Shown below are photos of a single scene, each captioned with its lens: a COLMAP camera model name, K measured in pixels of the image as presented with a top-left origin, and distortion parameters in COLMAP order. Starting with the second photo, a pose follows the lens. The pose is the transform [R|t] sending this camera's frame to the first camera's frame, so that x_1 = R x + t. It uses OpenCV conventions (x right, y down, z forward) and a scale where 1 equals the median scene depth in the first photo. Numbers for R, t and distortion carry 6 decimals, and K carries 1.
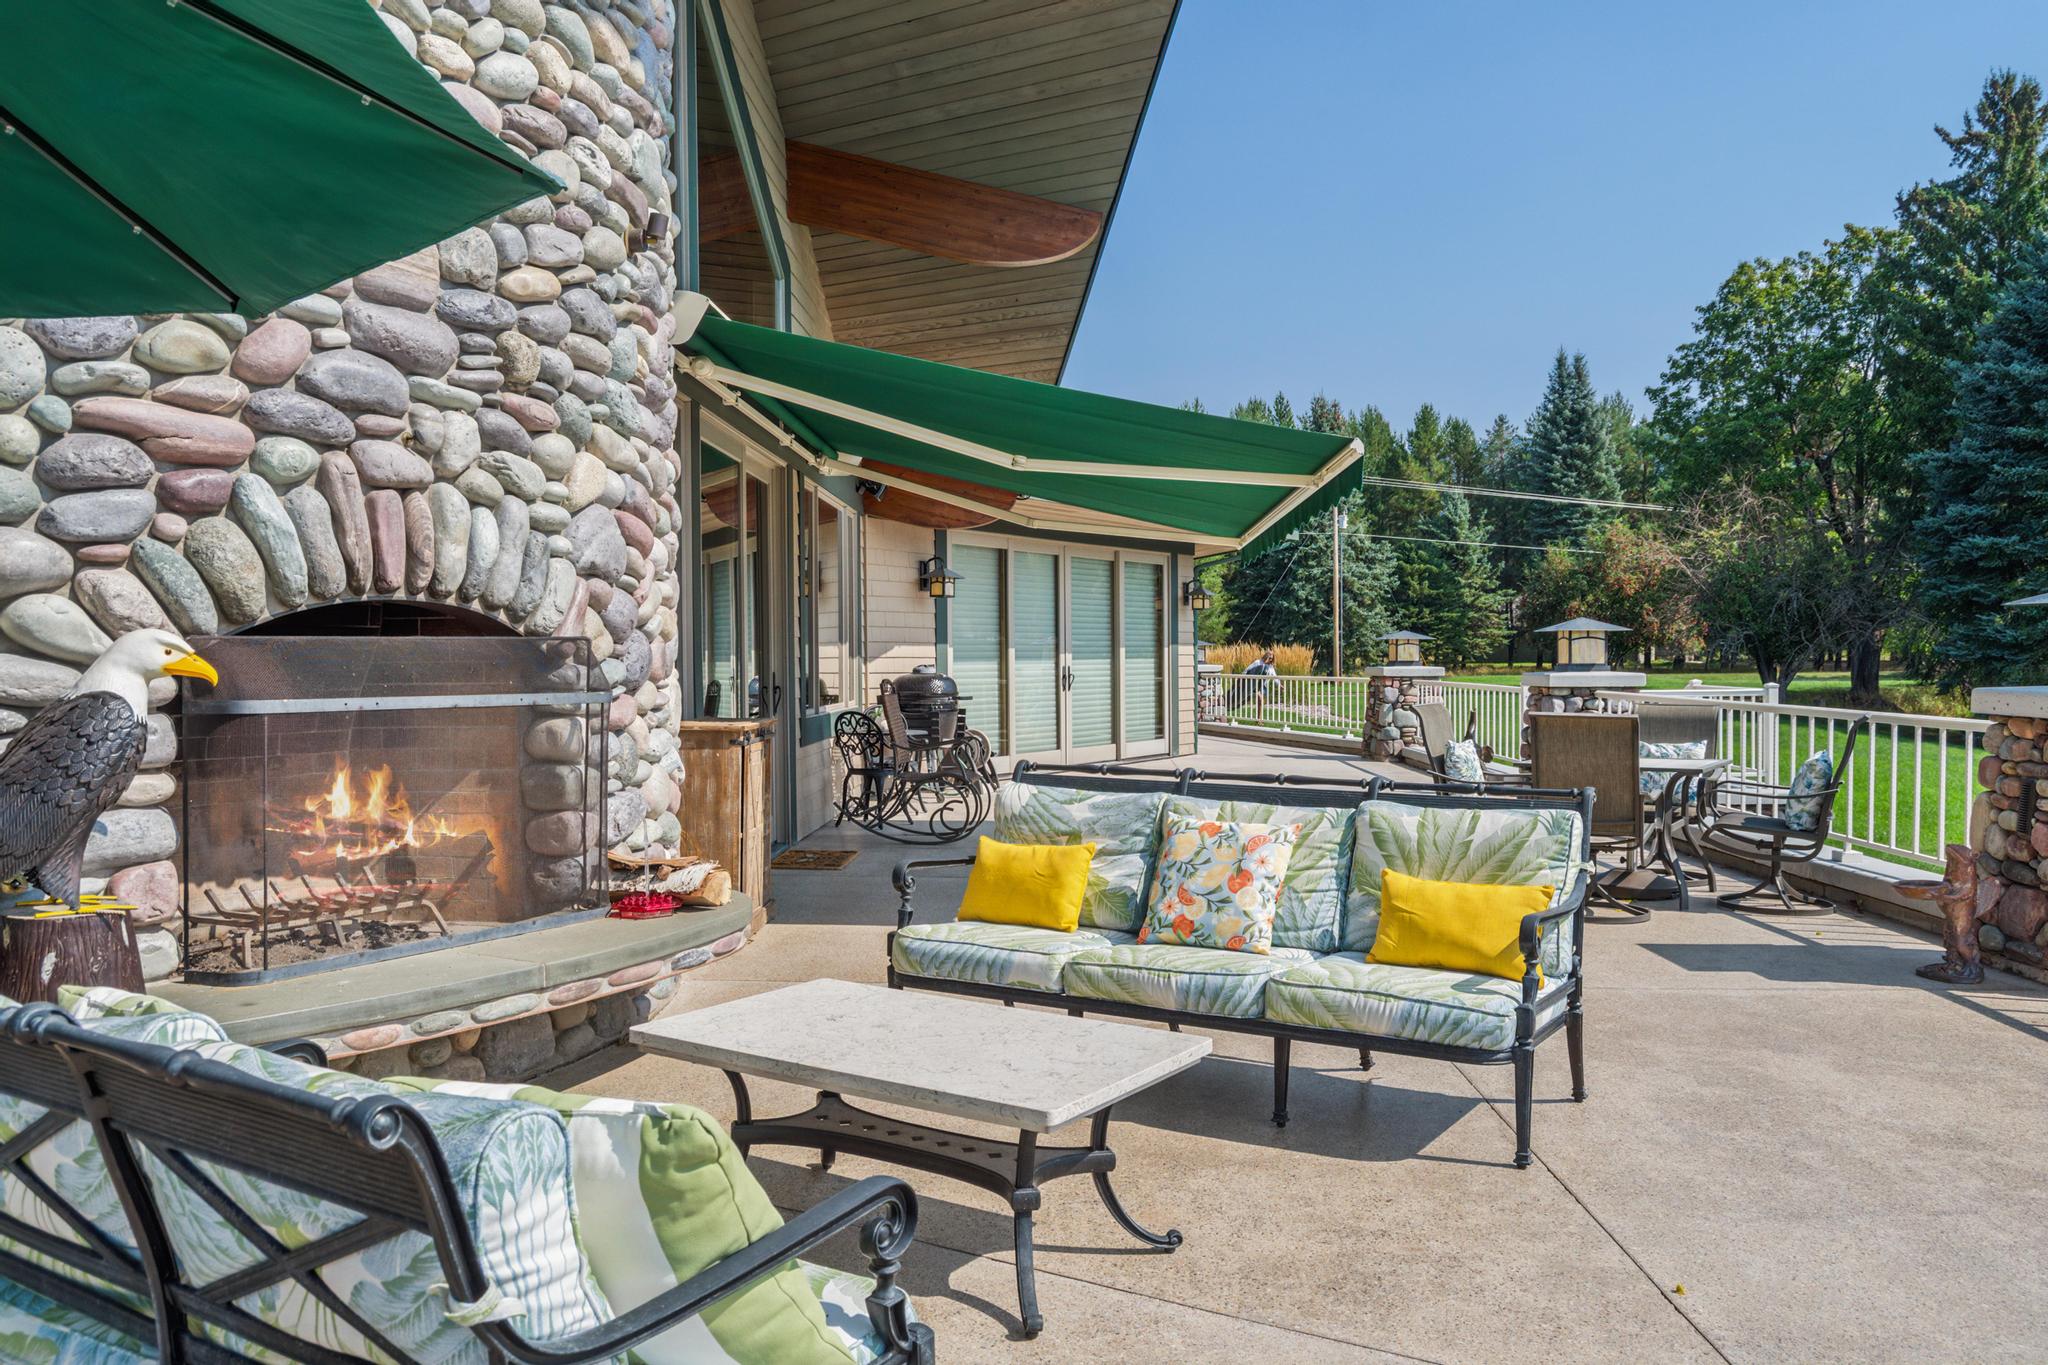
lens RADIAL K [[1574.0, 0, 1024.0], [0, 1574.0, 682.5], [0, 0, 1]] dist [-0.003026, -0.000653]
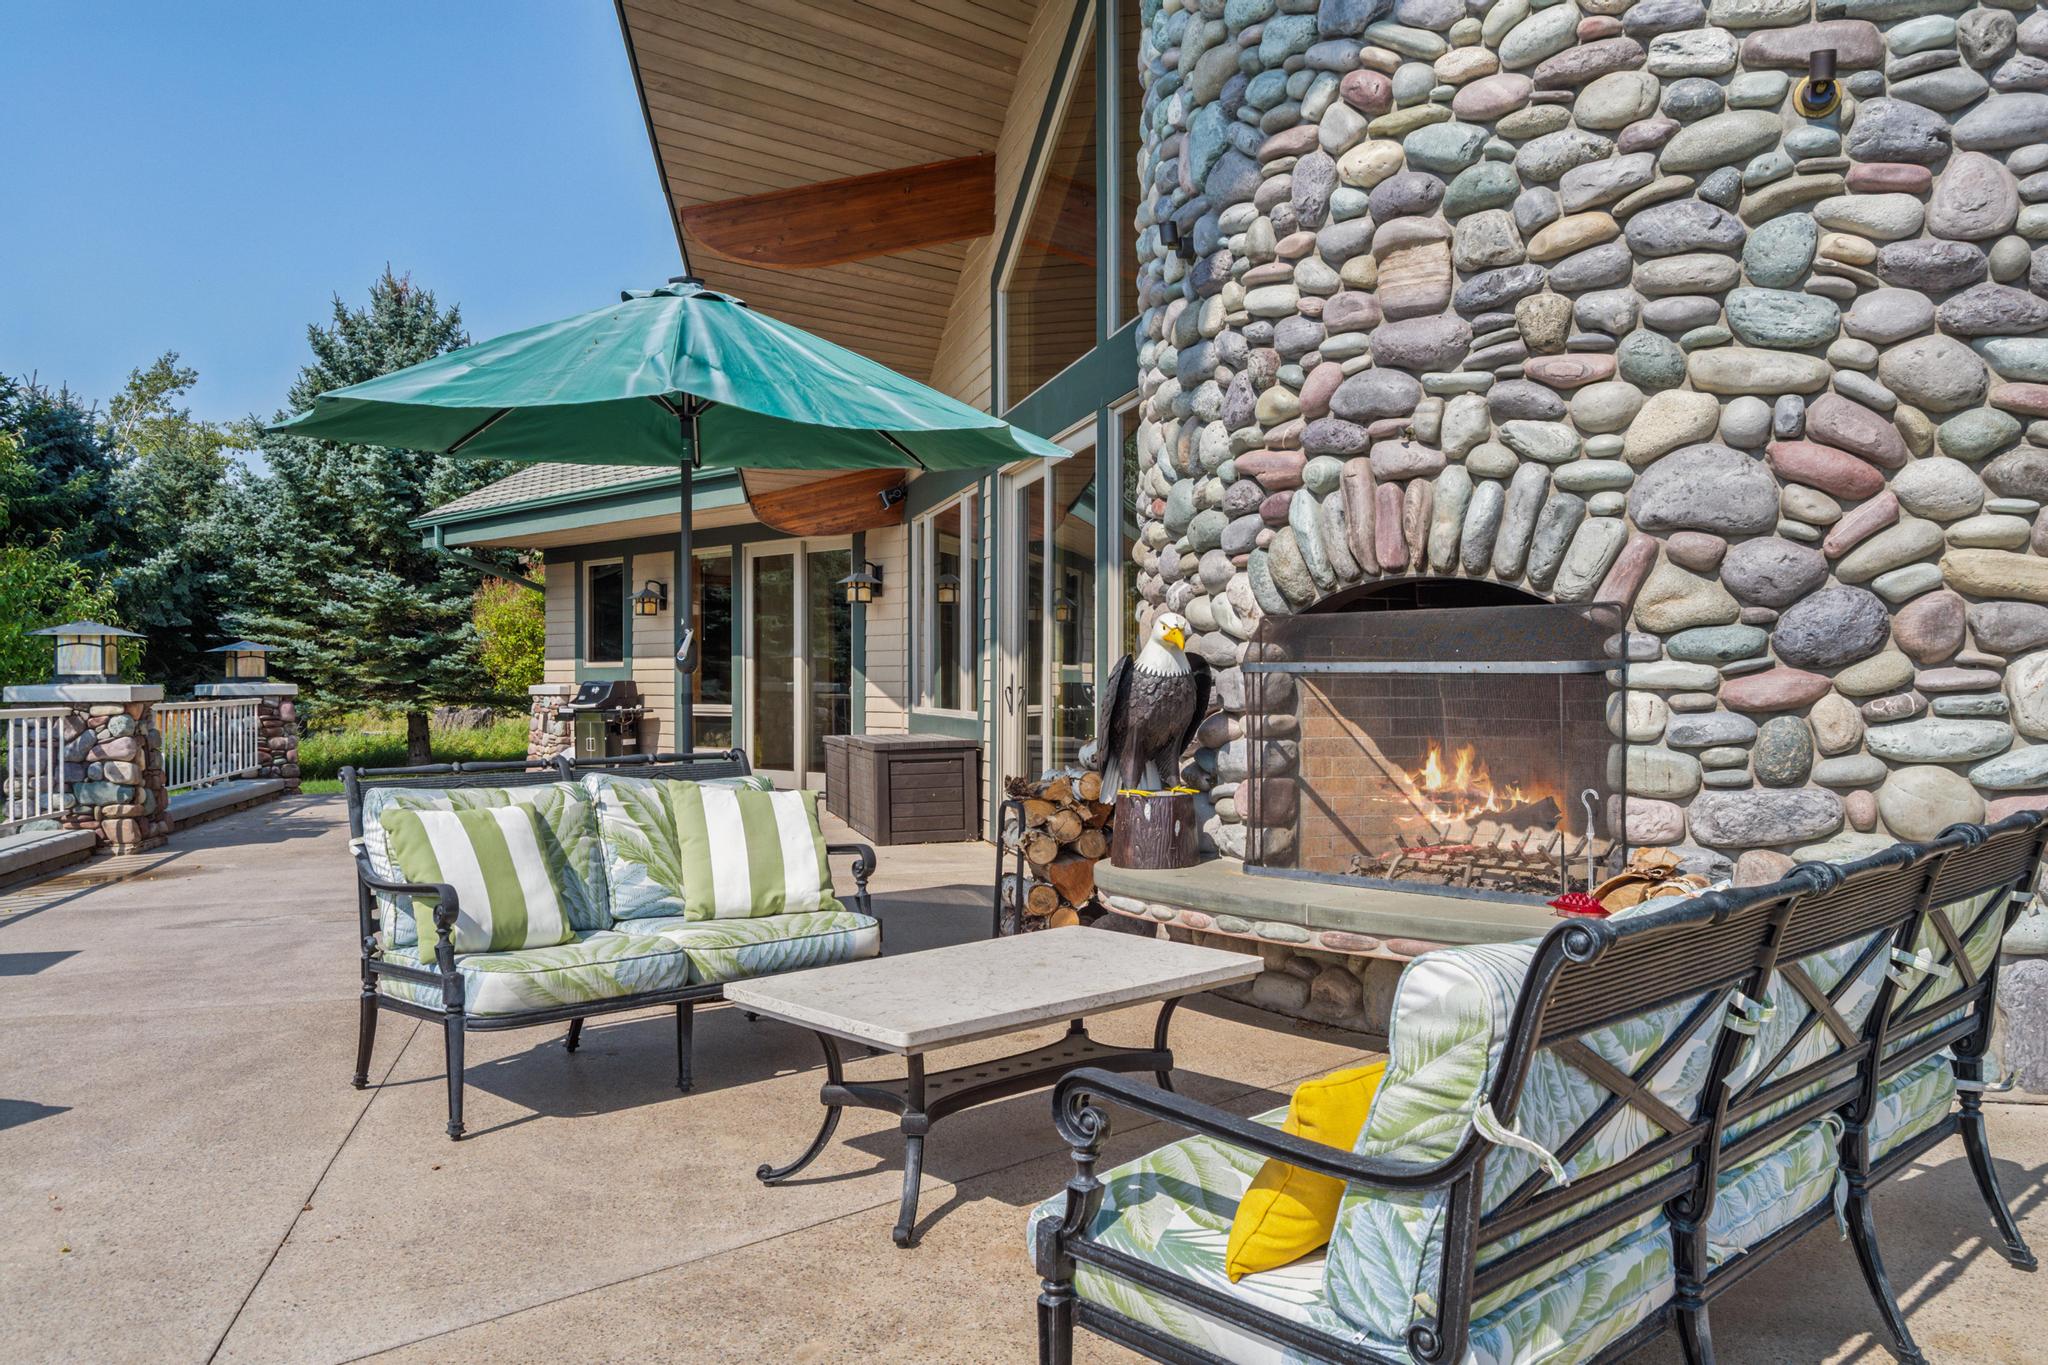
lens RADIAL K [[1574.0, 0, 1024.0], [0, 1574.0, 682.5], [0, 0, 1]] dist [-0.003026, -0.000653]
pose [[-0.237089, 0.006304, -0.971467, 0.749251], [-0.021601, 0.999698, 0.011759, 0.014752], [0.971248, 0.023773, -0.236881, 0.989096]]
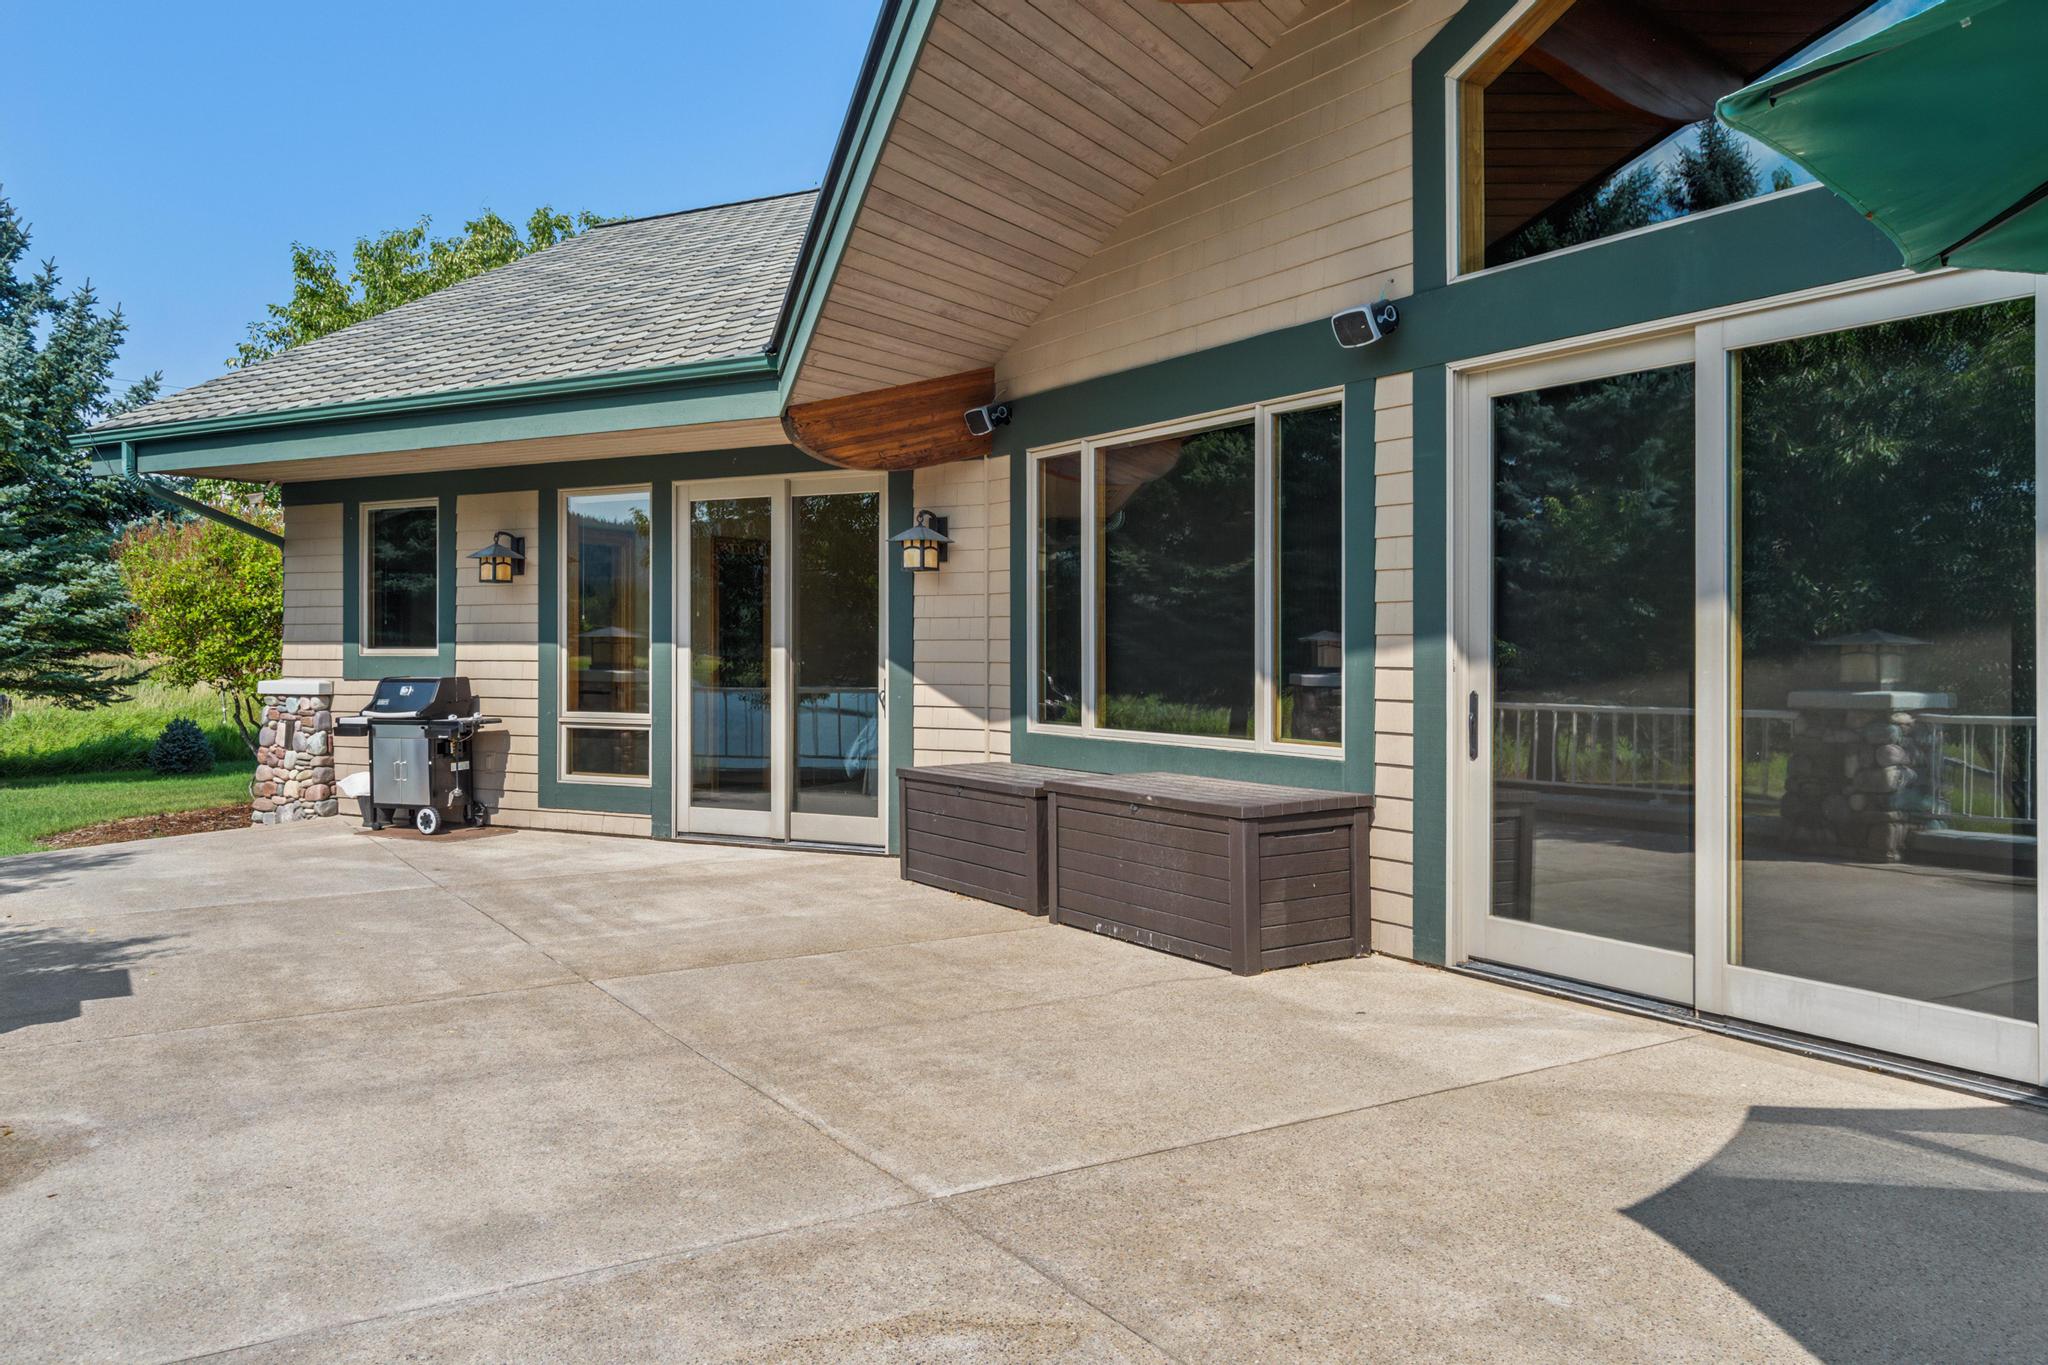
lens RADIAL K [[1554.3, 0, 1024.1], [0, 1554.3, 642.3], [0, 0, 1]] dist [-0.000243, 0.001285]
pose [[0.054694, 0.001621, -0.998502, 0.345954], [-0.024294, 0.999705, 0.000293, 0.004893], [0.998208, 0.024242, 0.054717, 0.490245]]
